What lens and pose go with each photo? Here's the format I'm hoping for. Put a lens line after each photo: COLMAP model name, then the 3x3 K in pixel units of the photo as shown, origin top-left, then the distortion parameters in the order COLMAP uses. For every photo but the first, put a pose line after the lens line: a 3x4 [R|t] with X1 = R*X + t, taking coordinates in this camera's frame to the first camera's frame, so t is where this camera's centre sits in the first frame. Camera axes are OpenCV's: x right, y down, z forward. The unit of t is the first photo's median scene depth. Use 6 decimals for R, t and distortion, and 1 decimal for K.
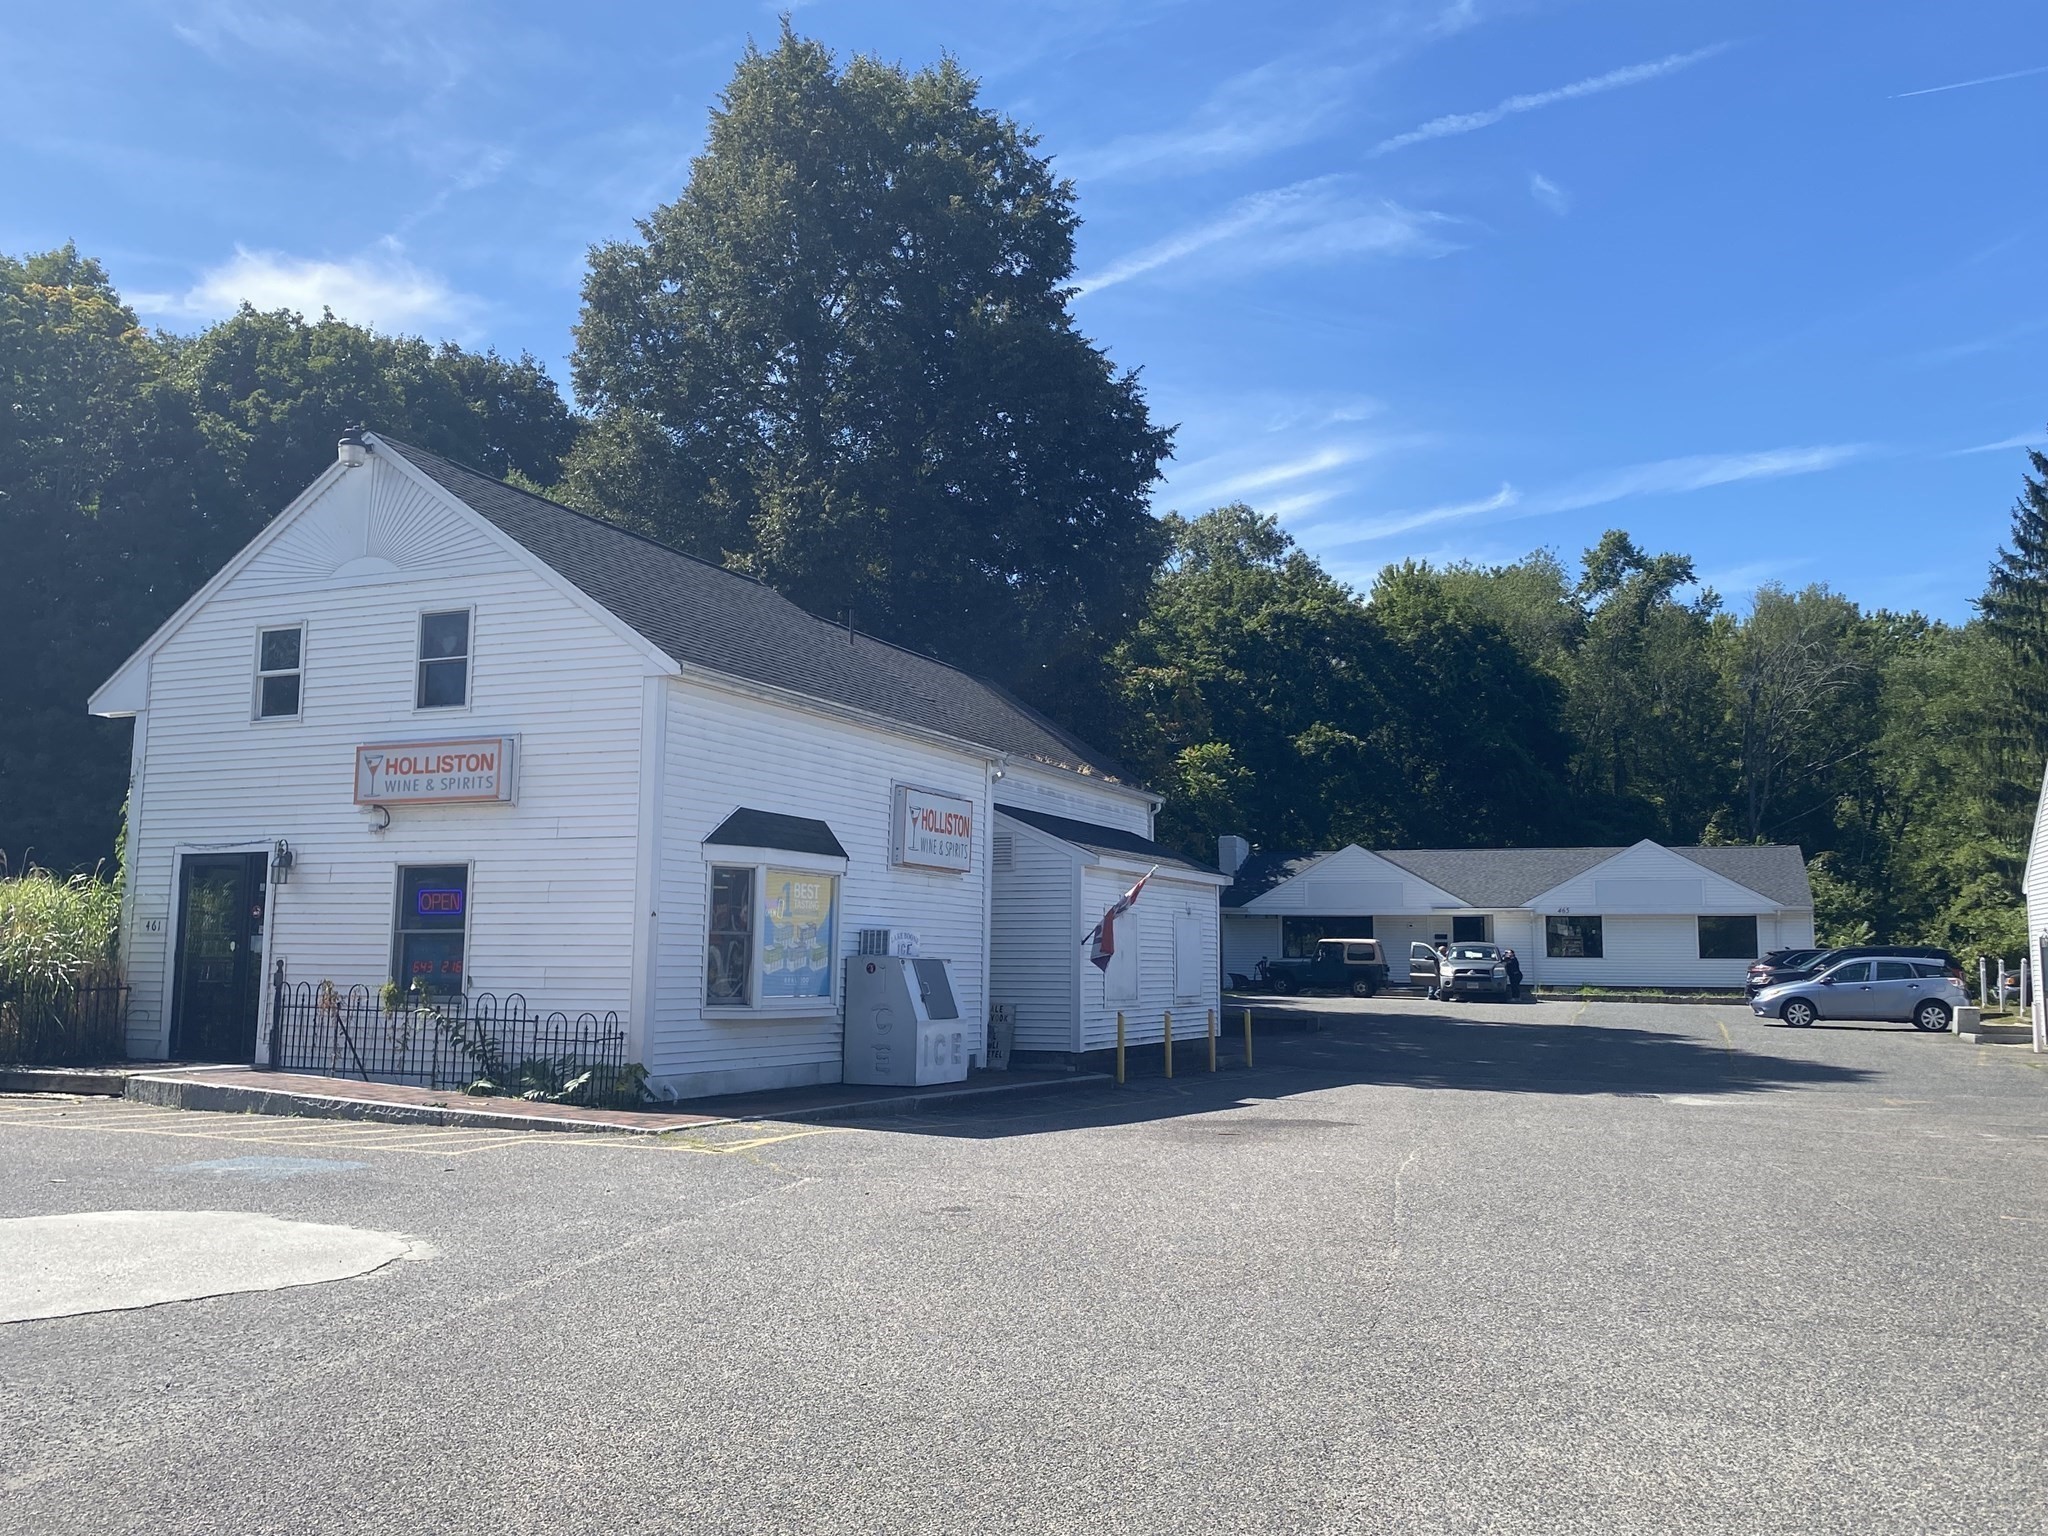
lens RADIAL K [[1744.7, 0, 1036.3], [0, 1744.7, 754.0], [0, 0, 1]] dist [0.049111, -0.084310]
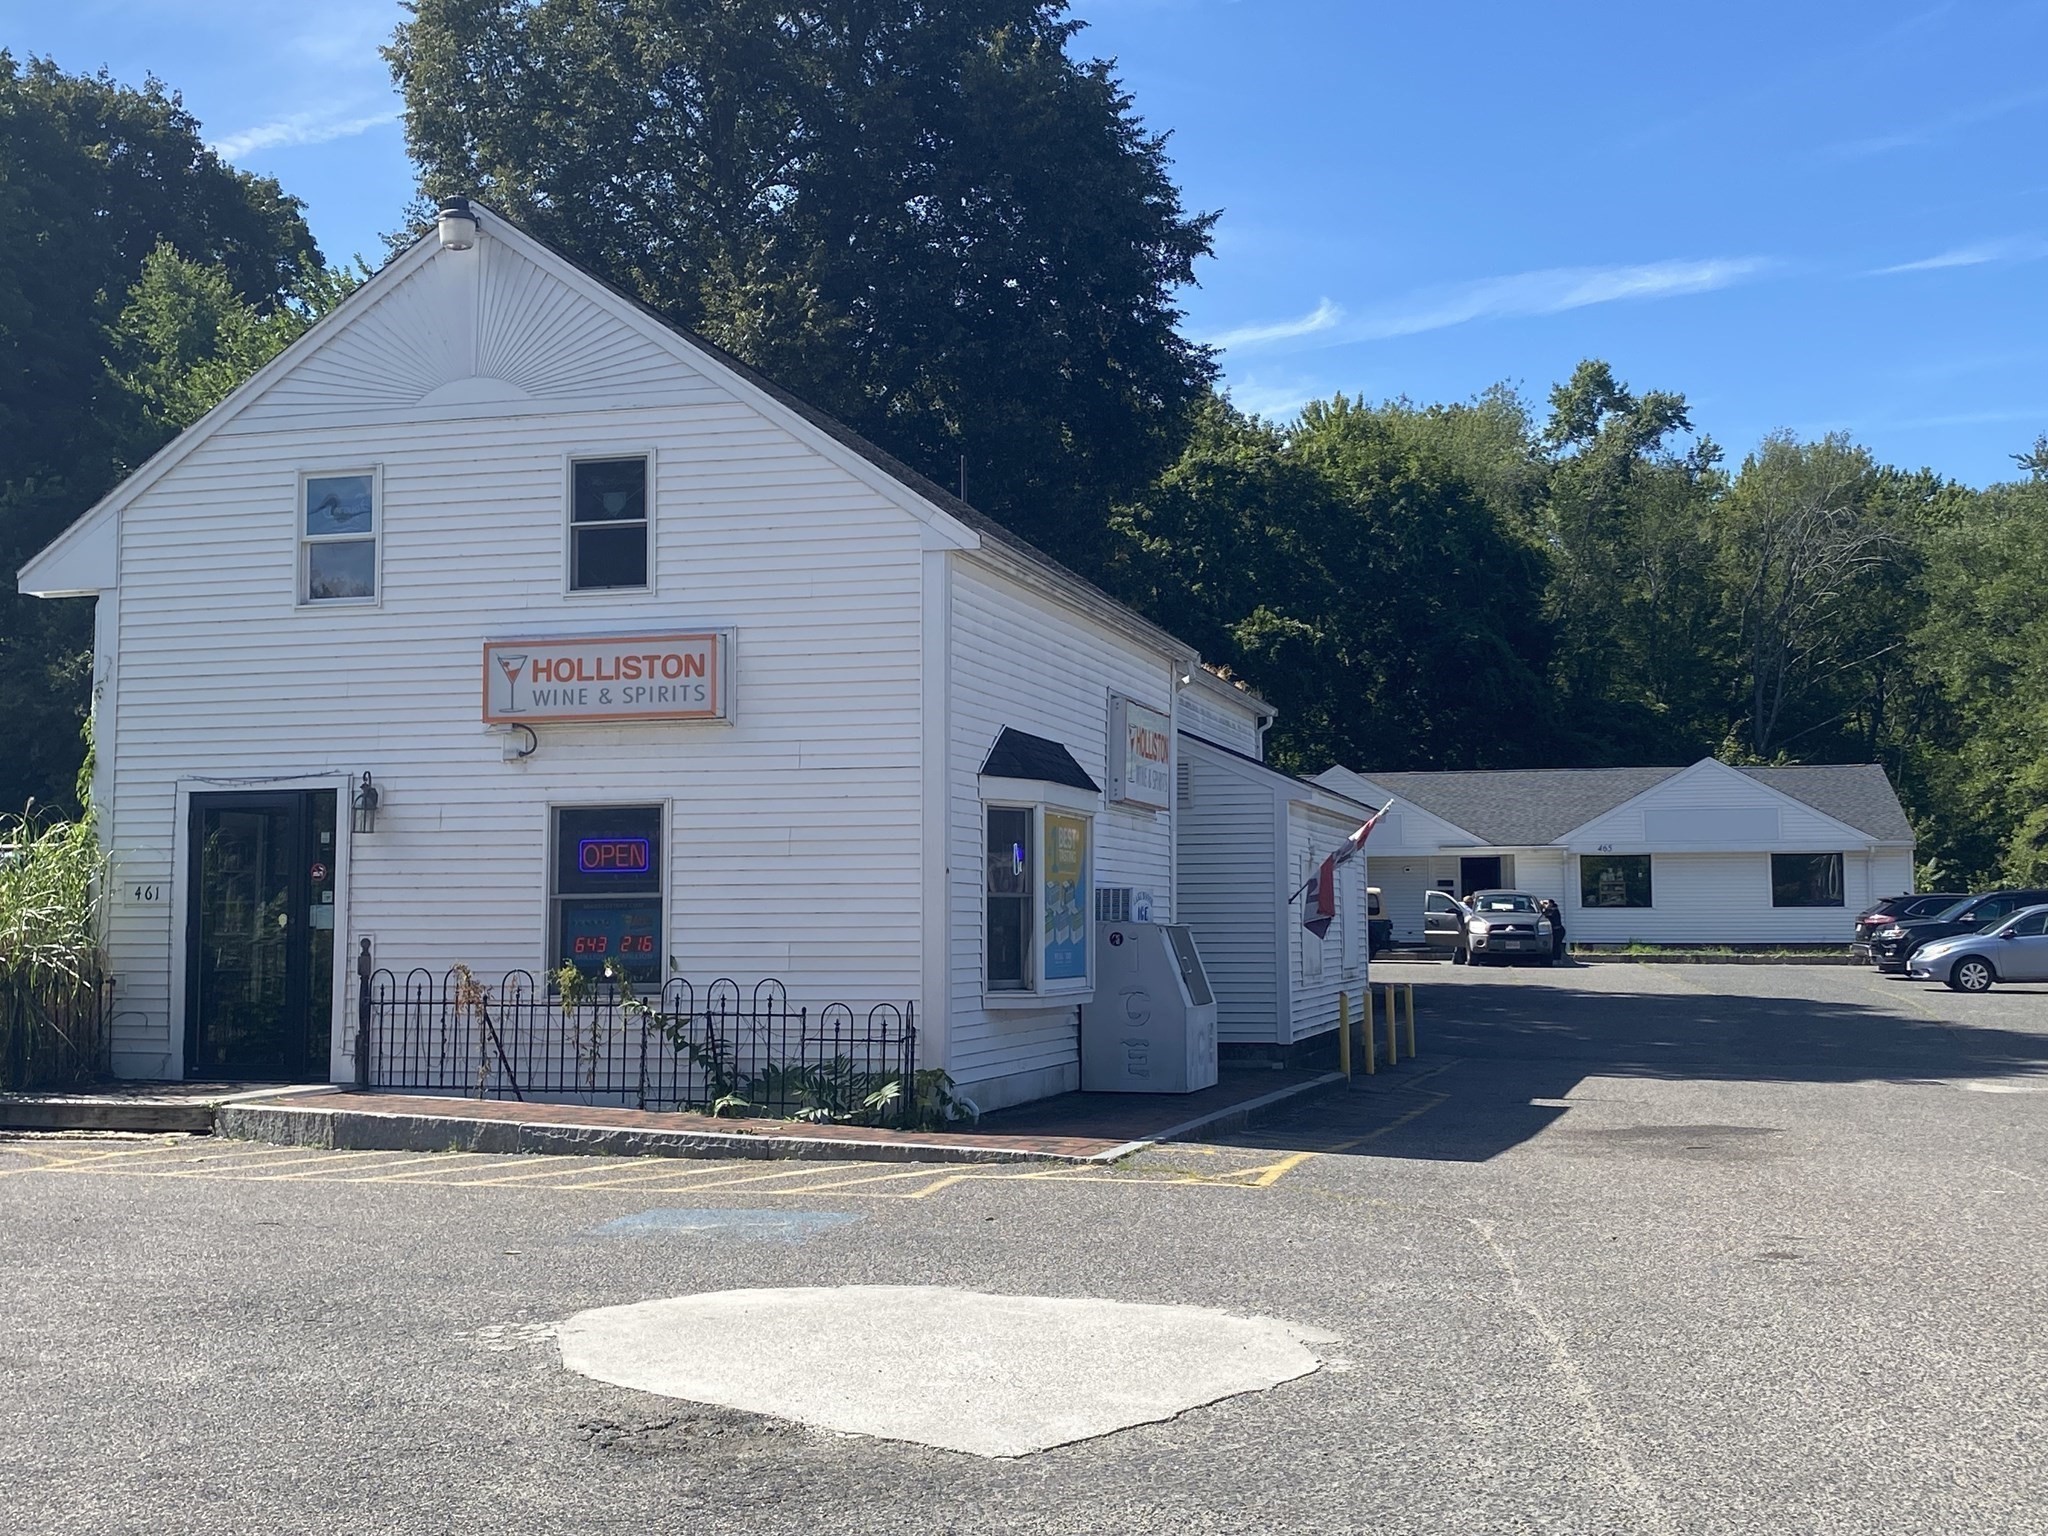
lens RADIAL K [[2309.6, 0, 1025.1], [0, 2309.6, 765.8], [0, 0, 1]] dist [0.042778, 0.000000]
pose [[0.990631, -0.004459, 0.136496, -0.227026], [-0.002672, 0.998643, 0.052014, -0.002920], [-0.136542, -0.051891, 0.989274, 0.019036]]
